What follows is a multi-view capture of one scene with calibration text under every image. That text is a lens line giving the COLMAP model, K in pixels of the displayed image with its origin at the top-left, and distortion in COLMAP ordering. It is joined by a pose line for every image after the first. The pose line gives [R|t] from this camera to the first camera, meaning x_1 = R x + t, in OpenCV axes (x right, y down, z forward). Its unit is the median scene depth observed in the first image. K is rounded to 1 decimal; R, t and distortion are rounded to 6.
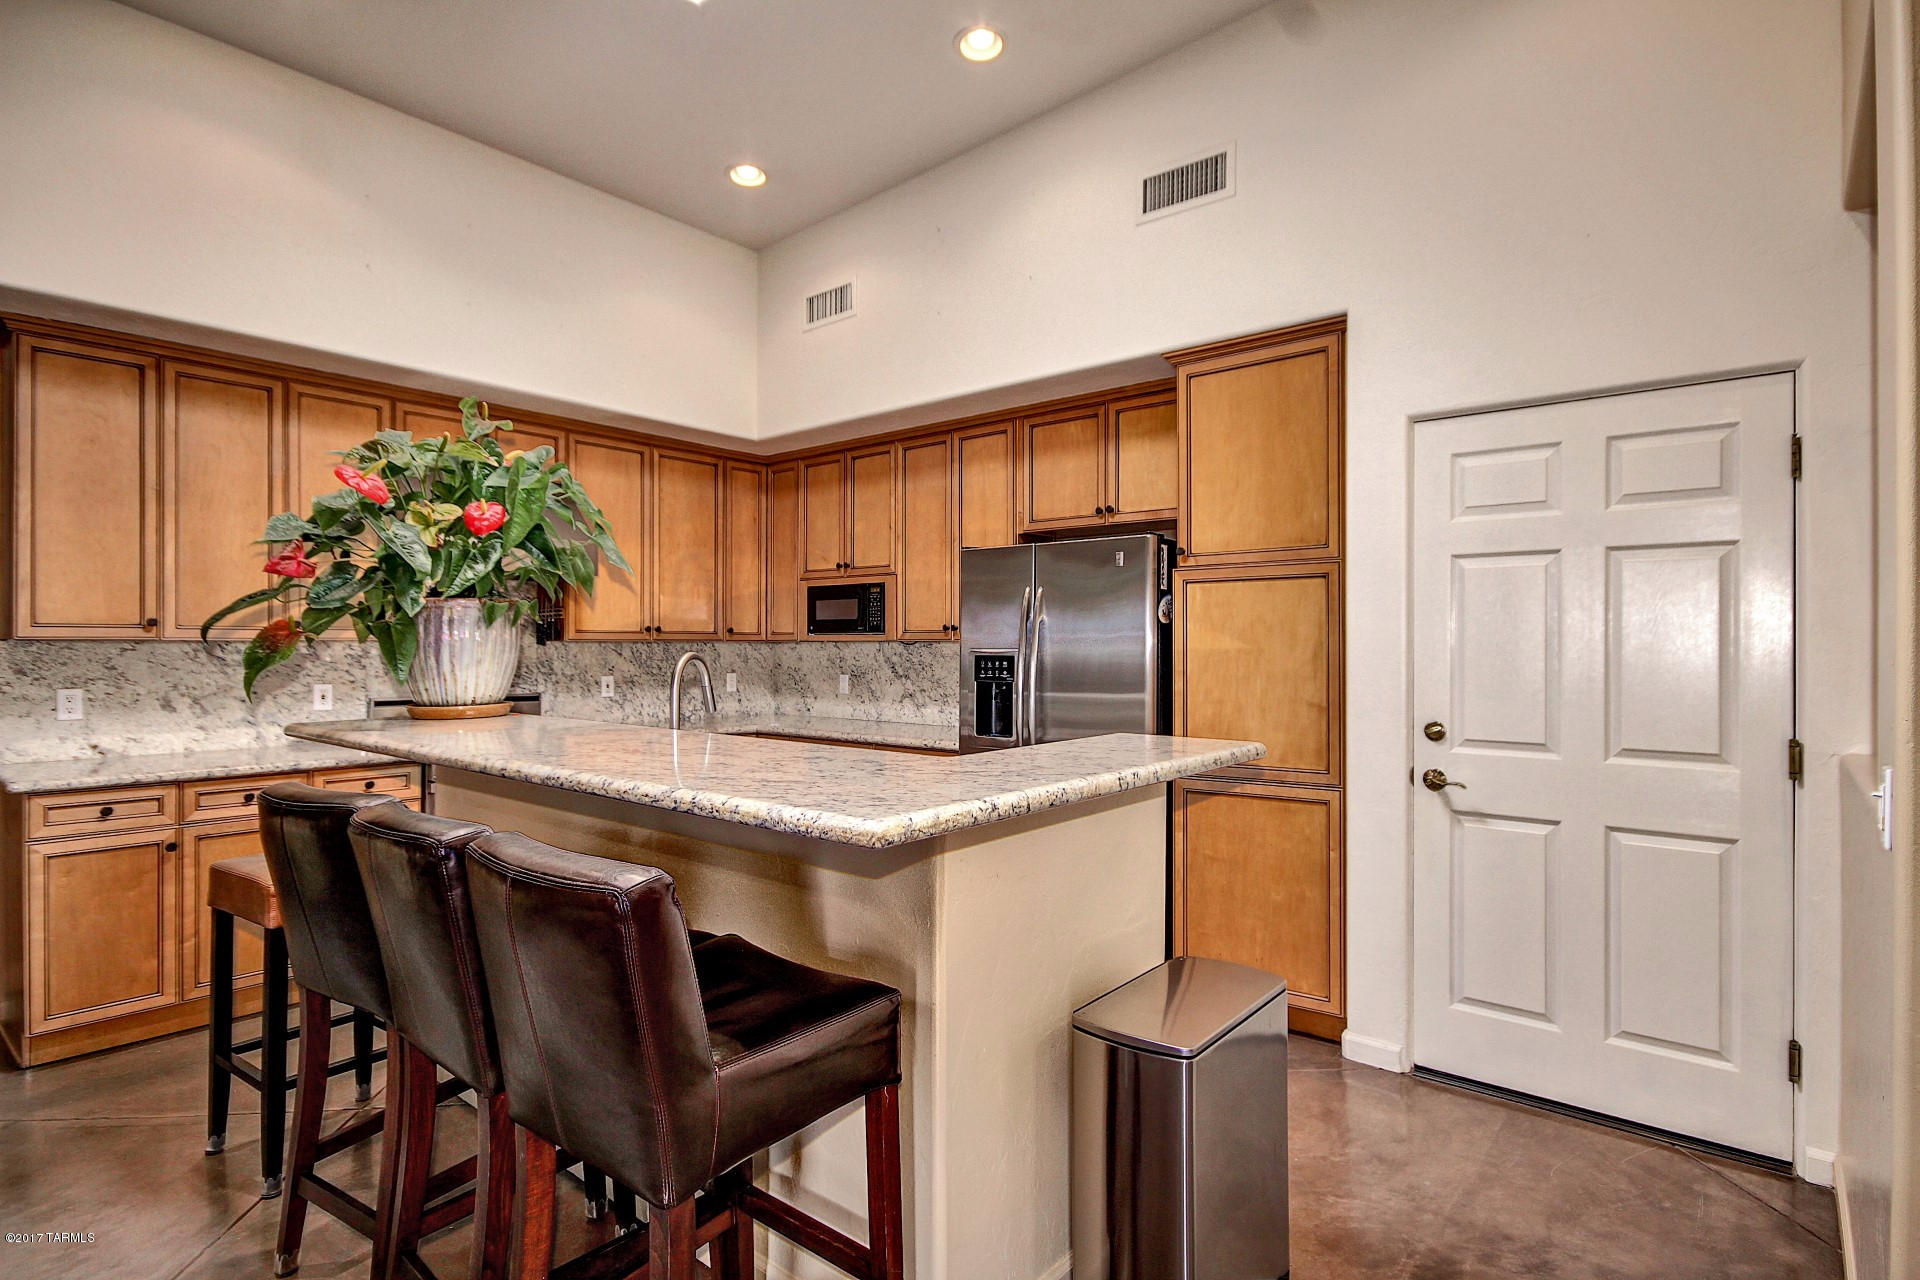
lens RADIAL K [[945.1, 0, 962.1], [0, 945.1, 643.5], [0, 0, 1]] dist [0.025047, -0.000931]
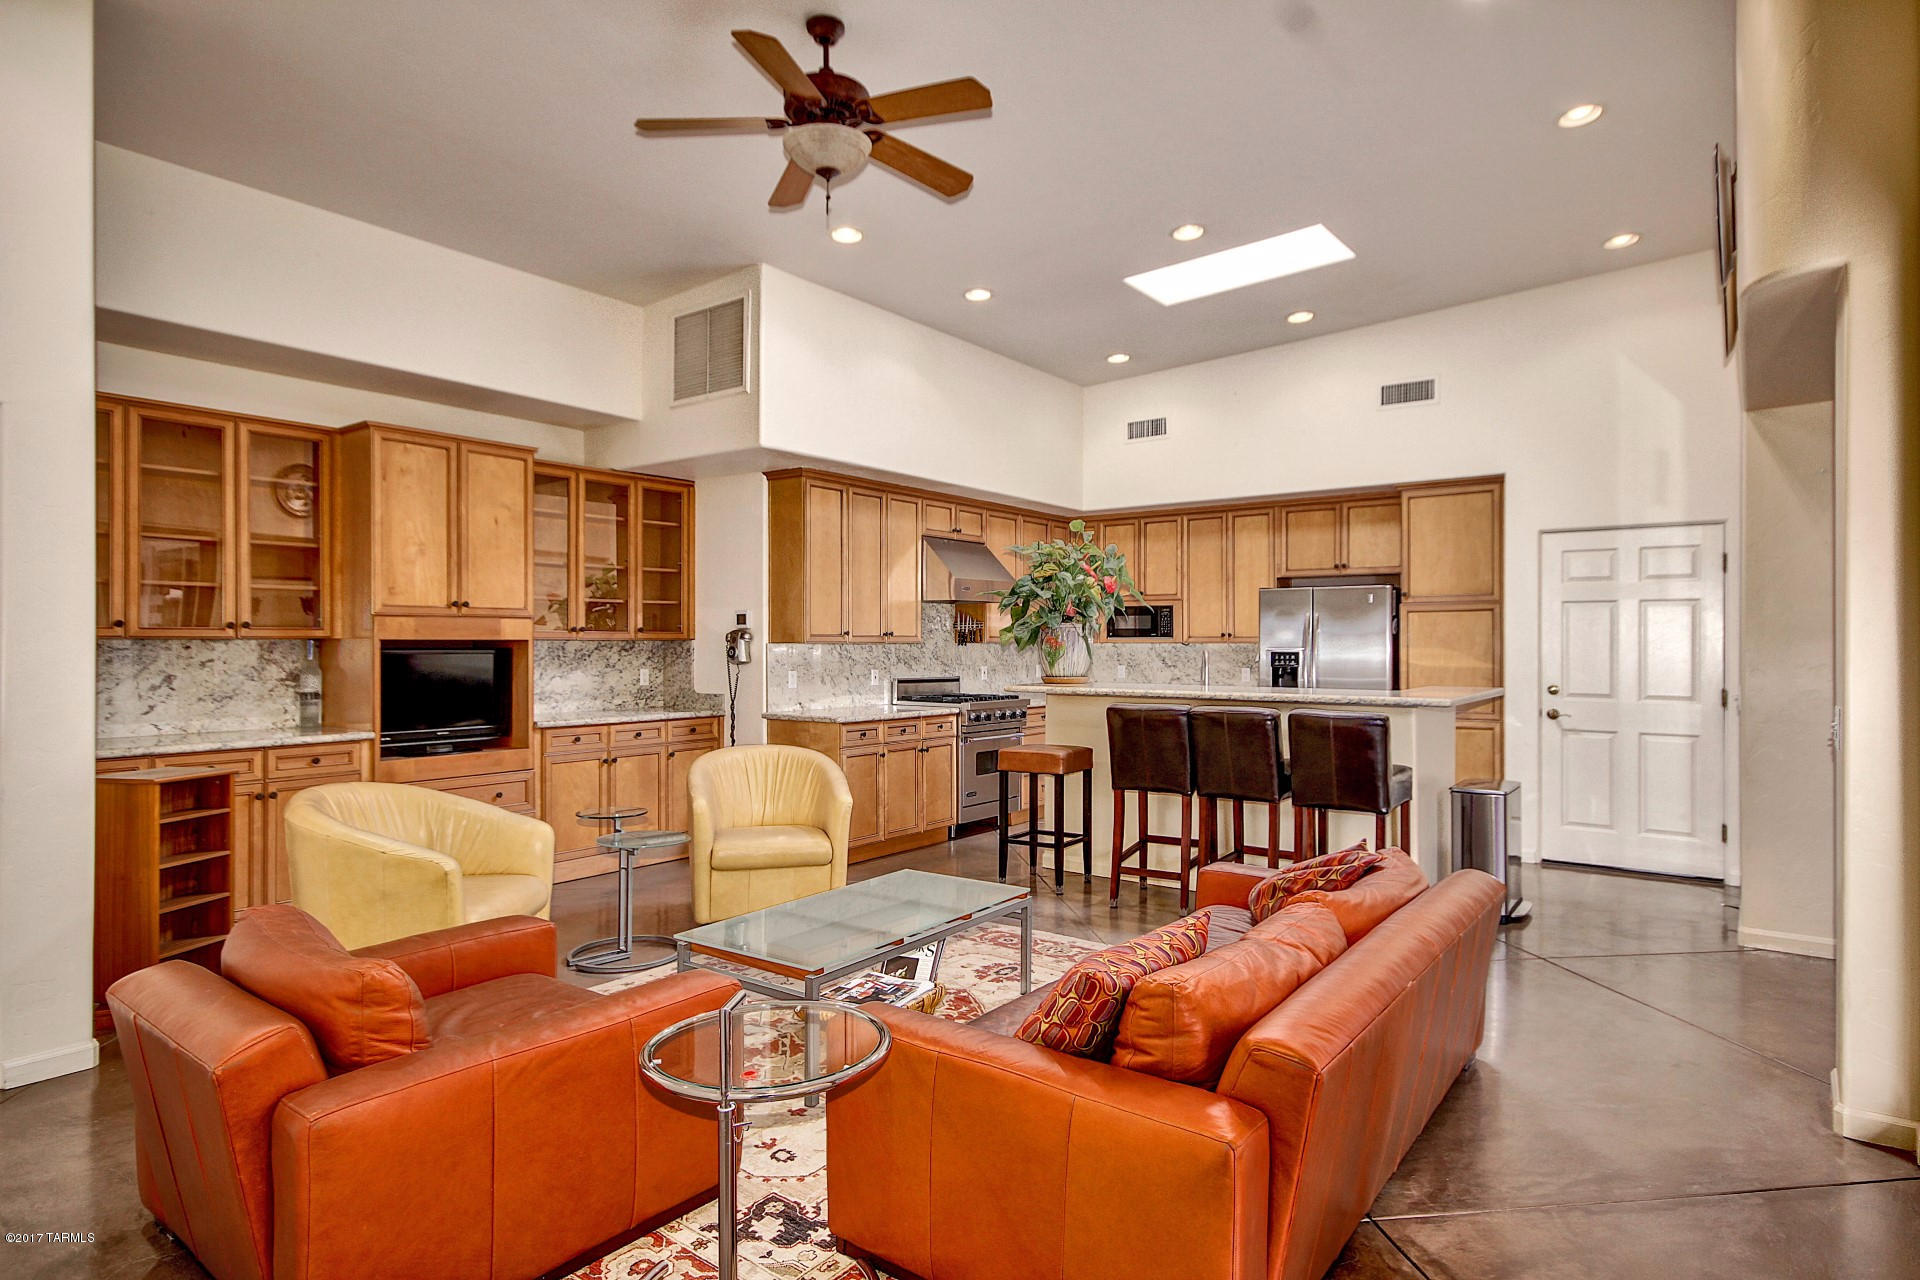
lens RADIAL K [[1002.2, 0, 993.5], [0, 1002.2, 639.7], [0, 0, 1]] dist [0.051821, 0.000044]
pose [[0.997894, 0.001580, 0.064846, -0.661396], [-0.001363, 0.999993, -0.003387, -0.002575], [-0.064851, 0.003292, 0.997890, -0.856412]]
